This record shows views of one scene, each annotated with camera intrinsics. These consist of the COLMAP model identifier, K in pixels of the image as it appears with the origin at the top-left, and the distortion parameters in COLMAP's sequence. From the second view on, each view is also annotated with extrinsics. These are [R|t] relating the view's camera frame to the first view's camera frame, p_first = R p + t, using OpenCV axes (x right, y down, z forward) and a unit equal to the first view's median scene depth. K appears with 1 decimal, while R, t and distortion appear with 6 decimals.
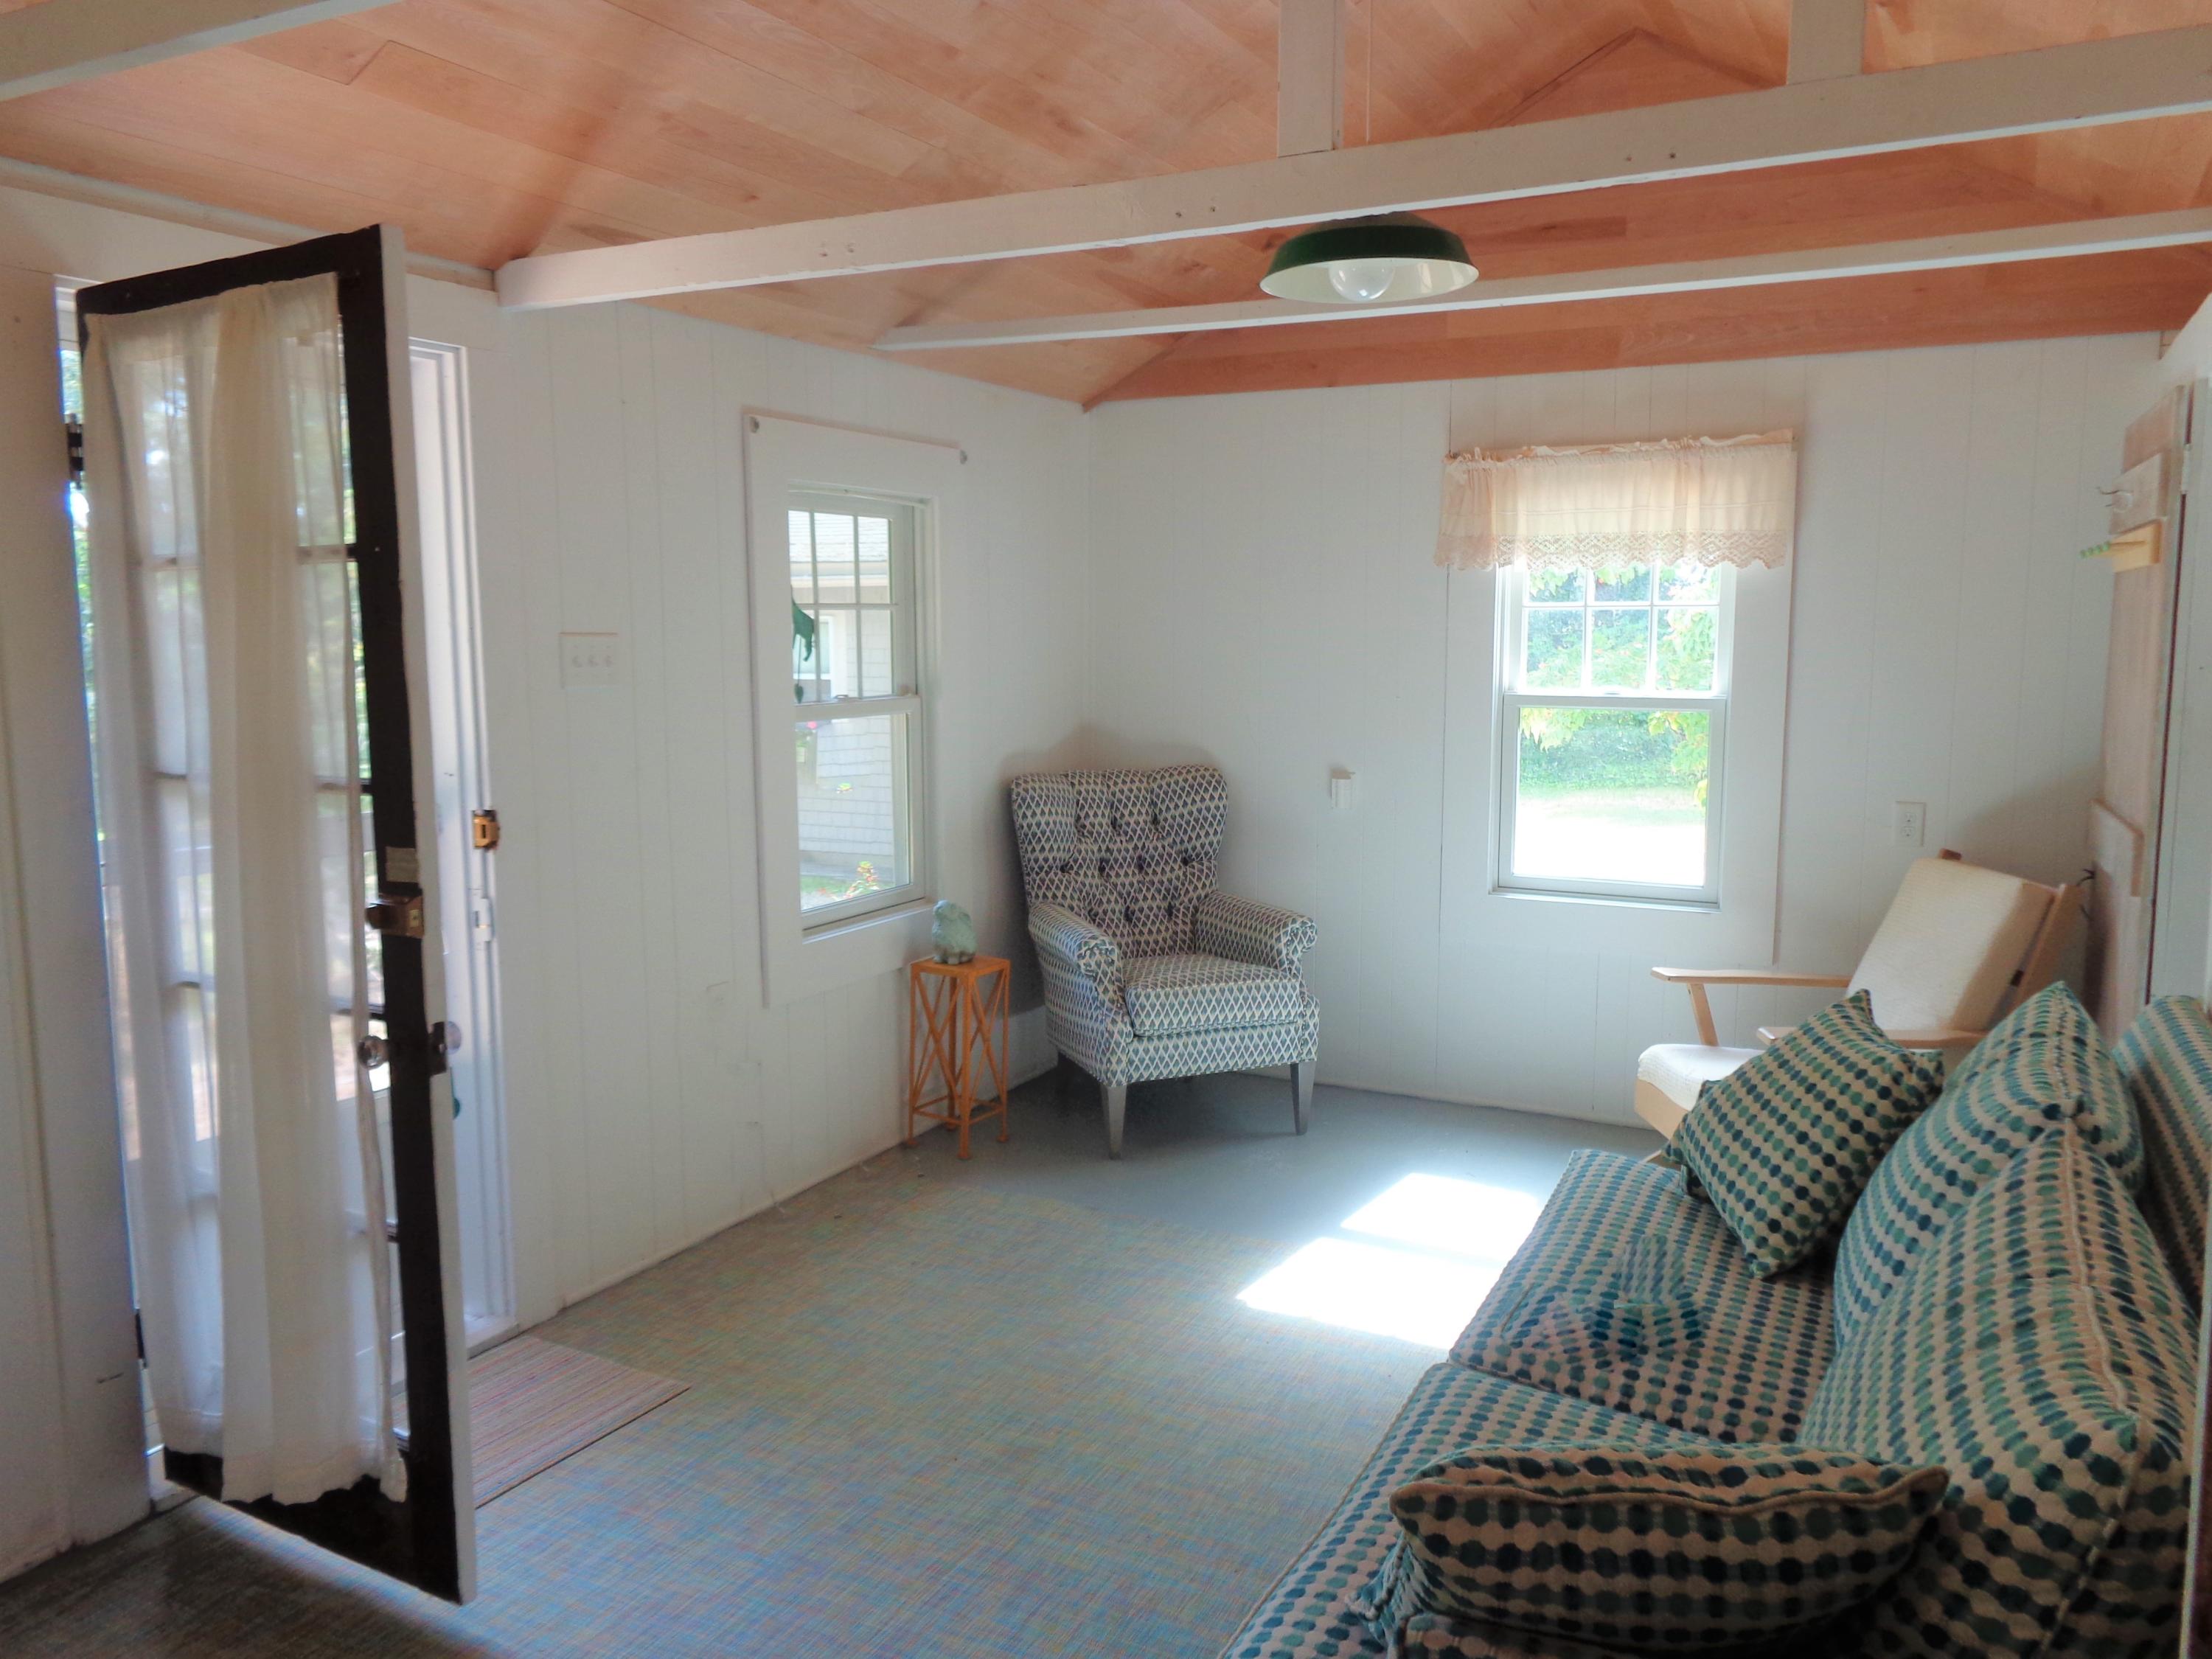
lens RADIAL K [[1656.6, 0, 1100.3], [0, 1656.6, 828.1], [0, 0, 1]] dist [-0.004300, 0.008692]
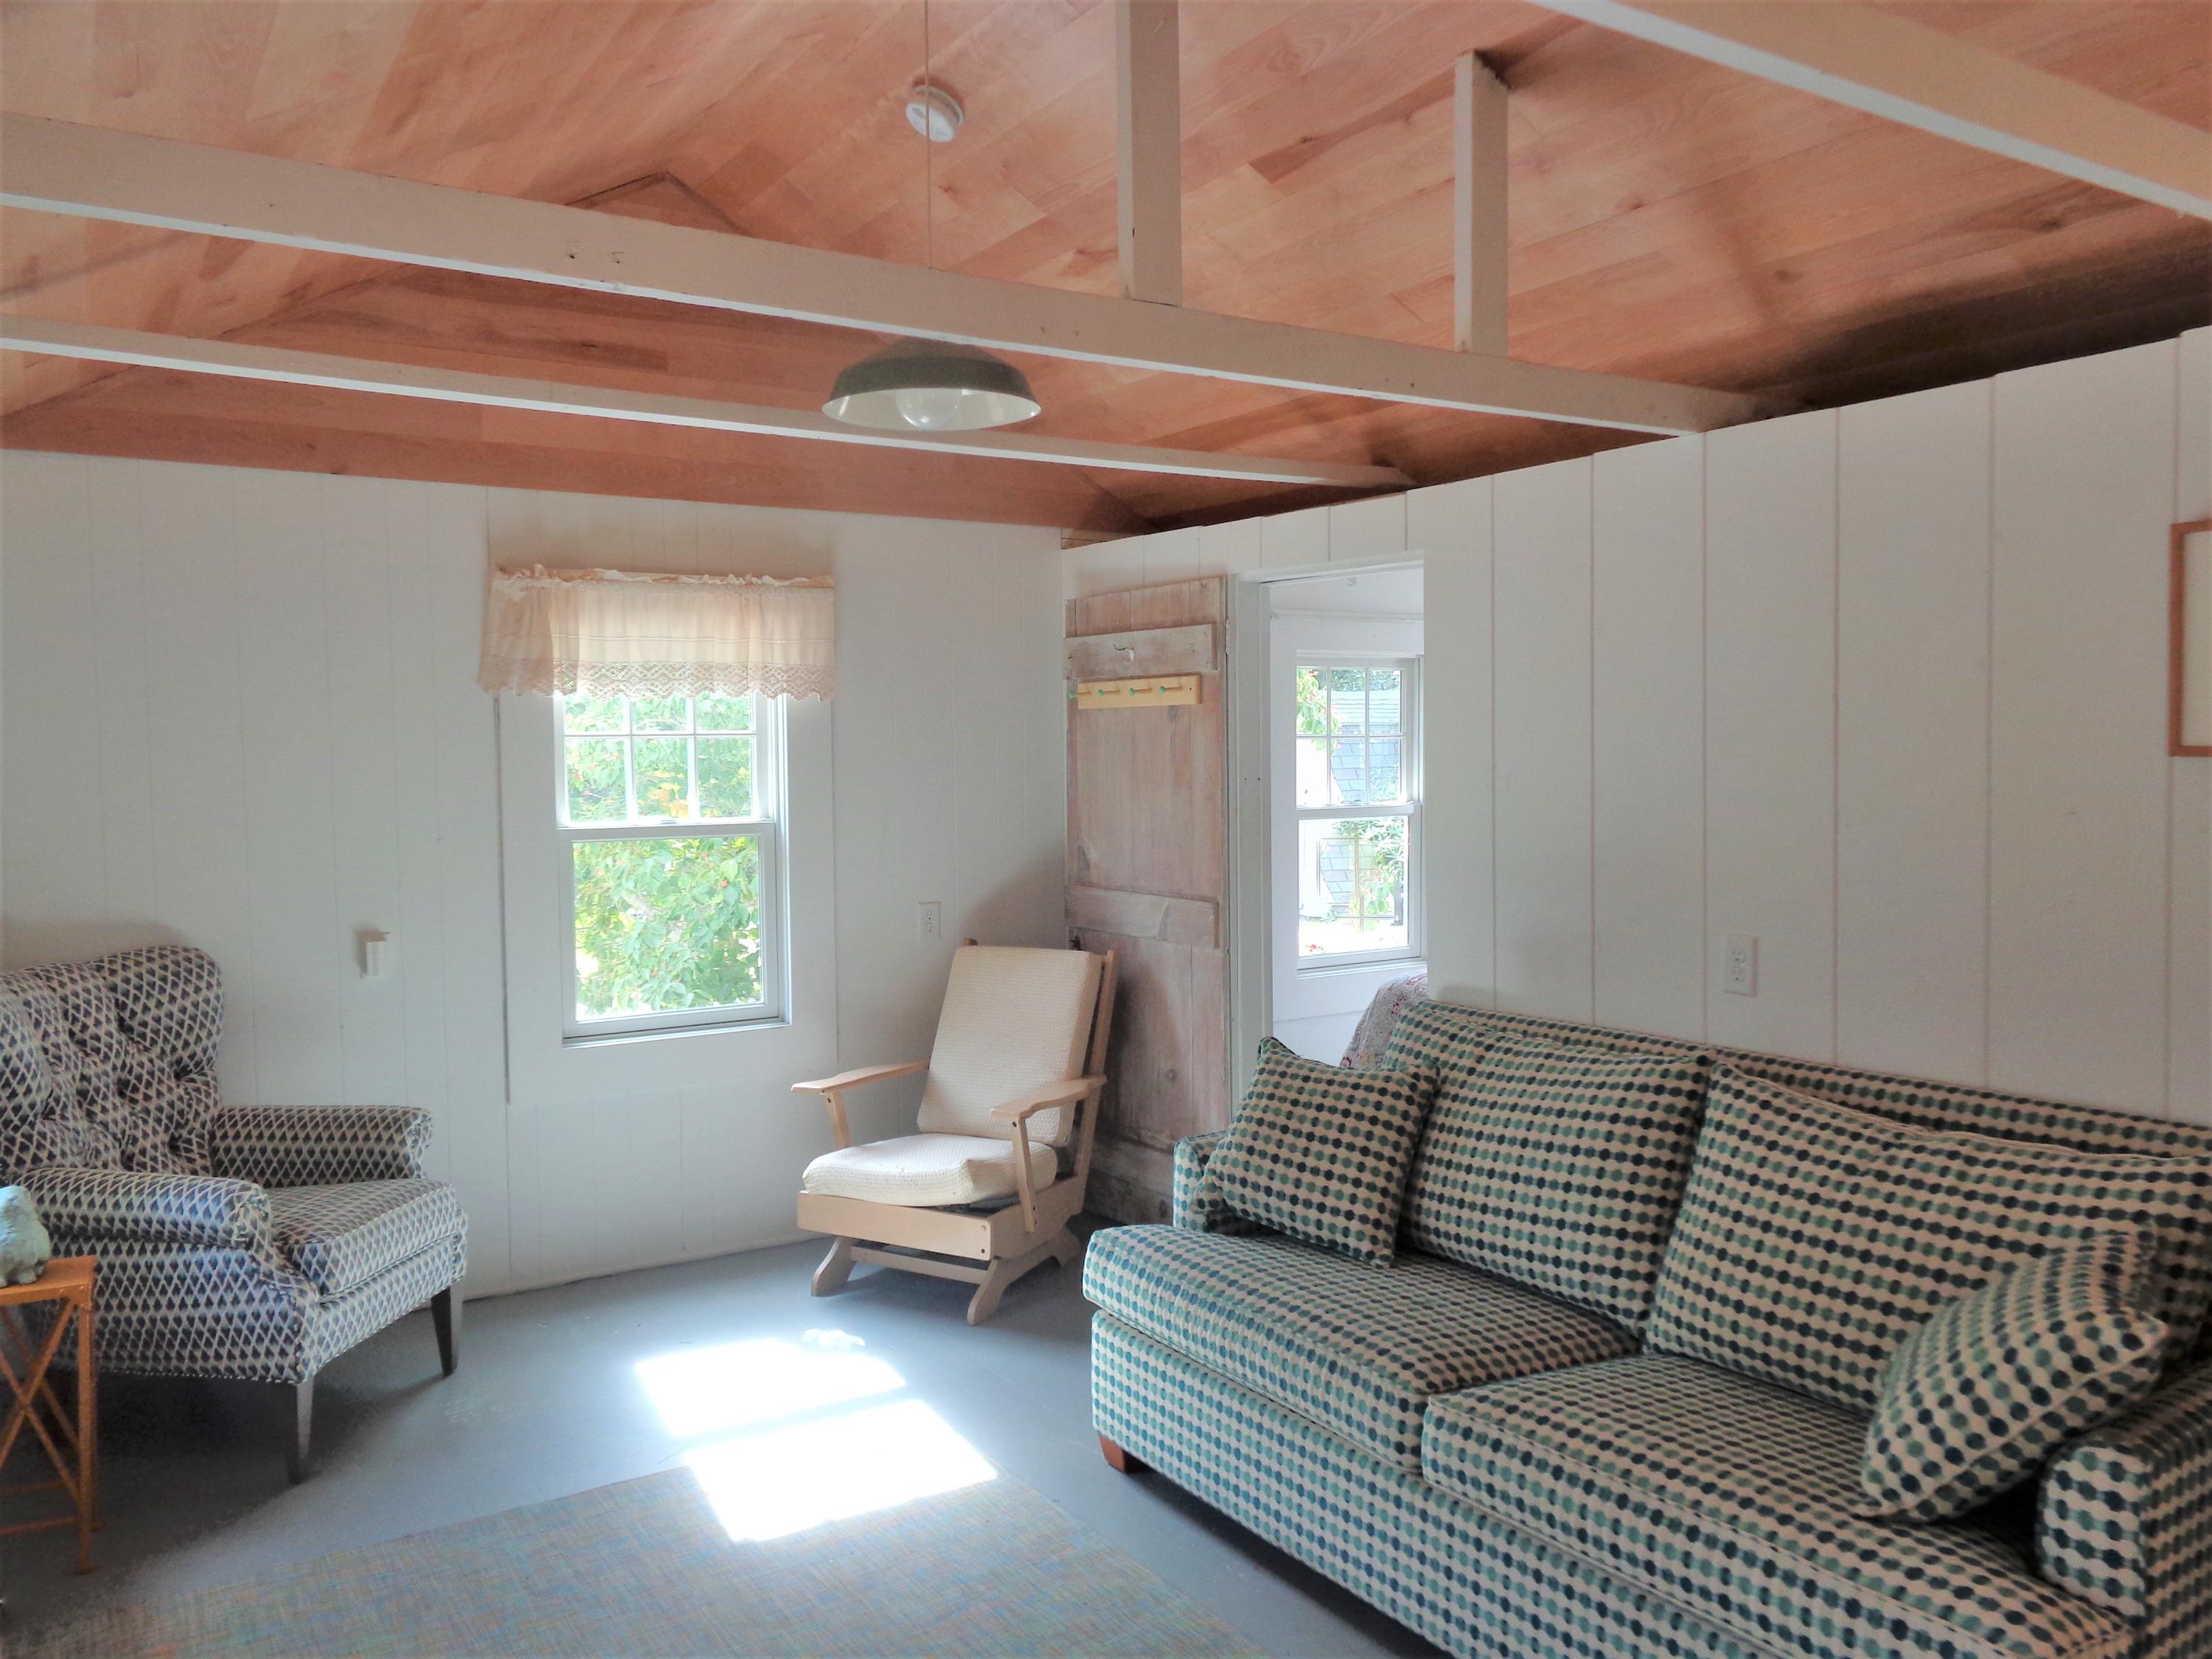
lens RADIAL K [[1656.6, 0, 1104.5], [0, 1656.6, 824.5], [0, 0, 1]] dist [-0.004300, 0.008692]
pose [[0.498519, -0.046708, 0.865620, -0.429424], [0.116468, 0.993103, -0.013488, -0.037826], [-0.859019, 0.107541, 0.500521, 0.290879]]
